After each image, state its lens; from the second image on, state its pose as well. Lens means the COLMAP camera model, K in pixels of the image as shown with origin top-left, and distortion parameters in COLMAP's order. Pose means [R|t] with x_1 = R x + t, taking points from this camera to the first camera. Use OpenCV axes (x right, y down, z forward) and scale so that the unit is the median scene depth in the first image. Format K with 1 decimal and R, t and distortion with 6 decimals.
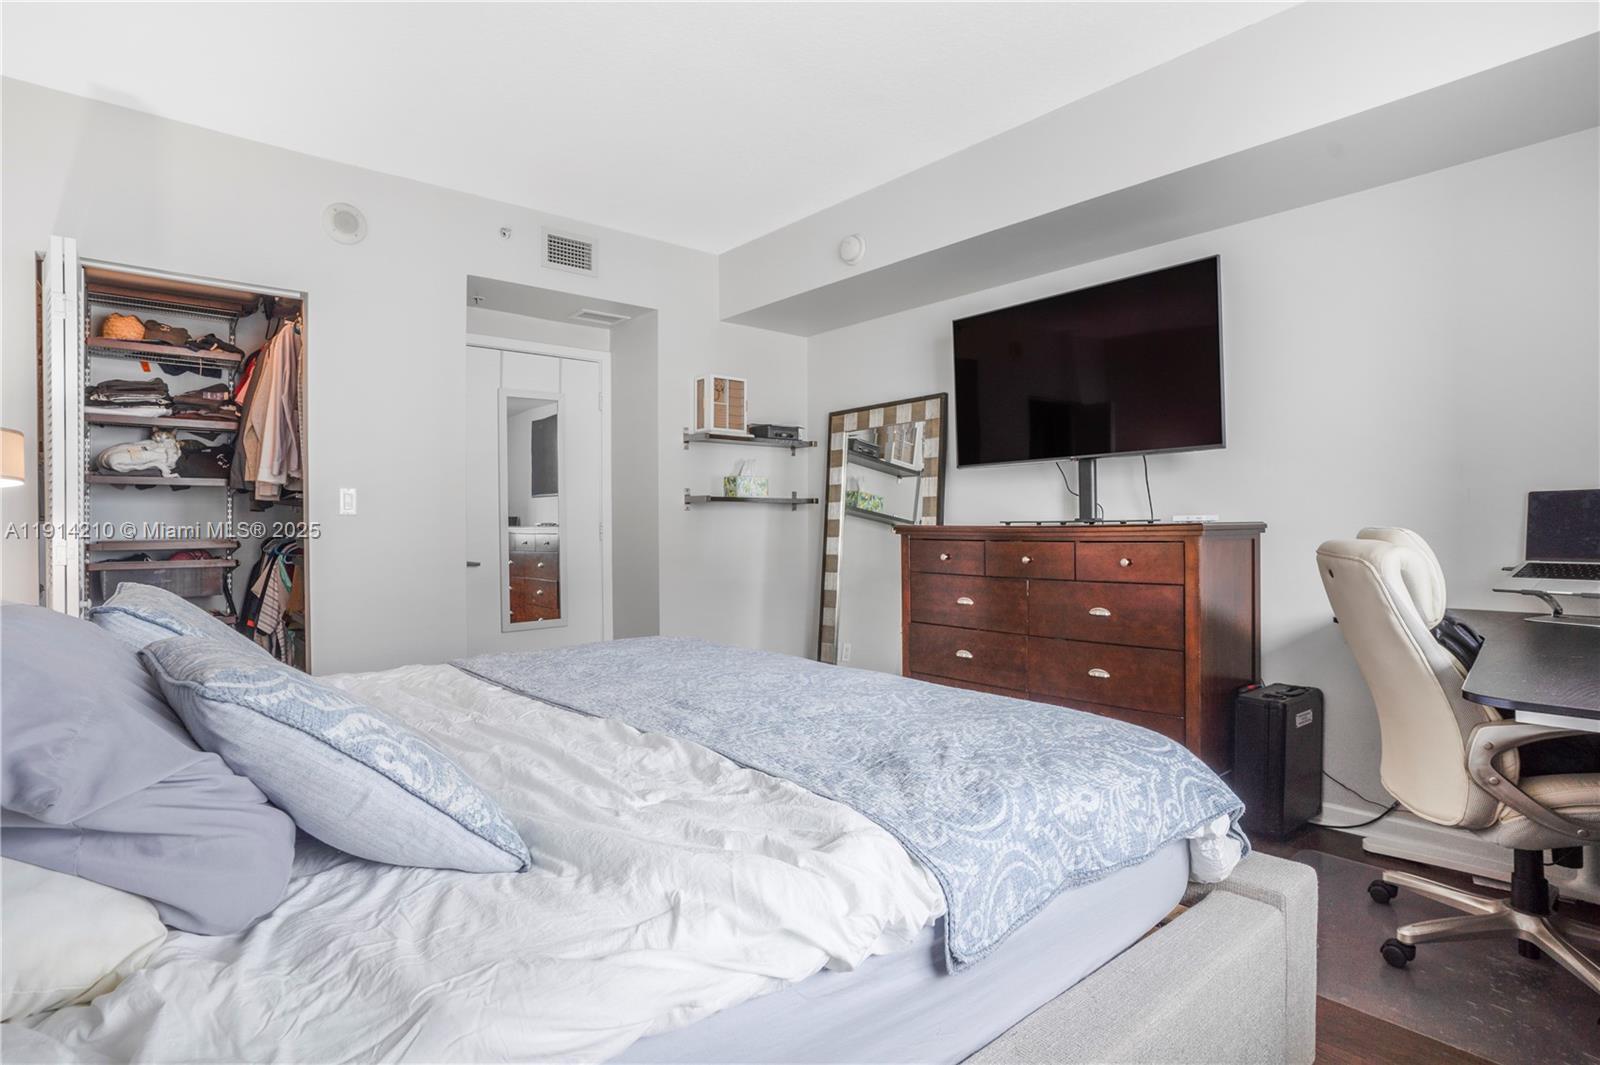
lens RADIAL K [[825.3, 0, 804.2], [0, 825.3, 541.4], [0, 0, 1]] dist [-0.080965, 0.049535]
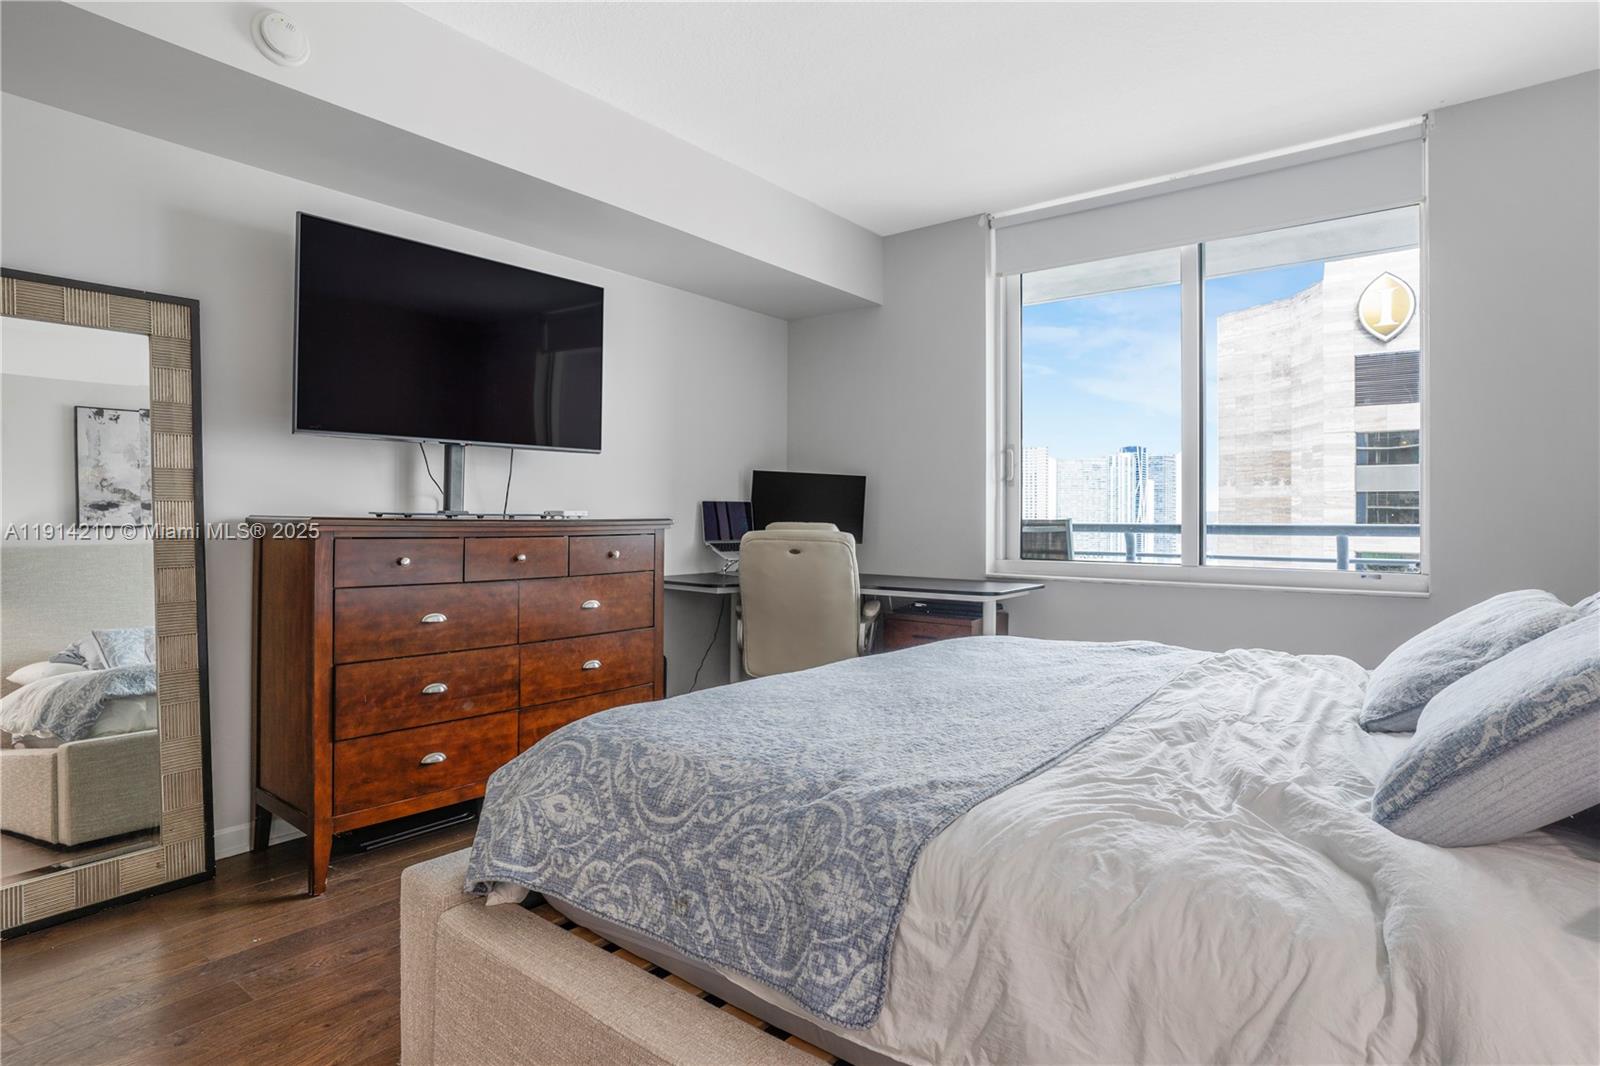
lens RADIAL K [[861.0, 0, 800.6], [0, 861.0, 512.7], [0, 0, 1]] dist [-0.020510, 0.000114]
pose [[-0.185968, 0.010414, 0.982501, -0.655099], [0.010131, 0.999911, -0.008681, -0.014415], [-0.982504, 0.008339, -0.186057, 0.826444]]
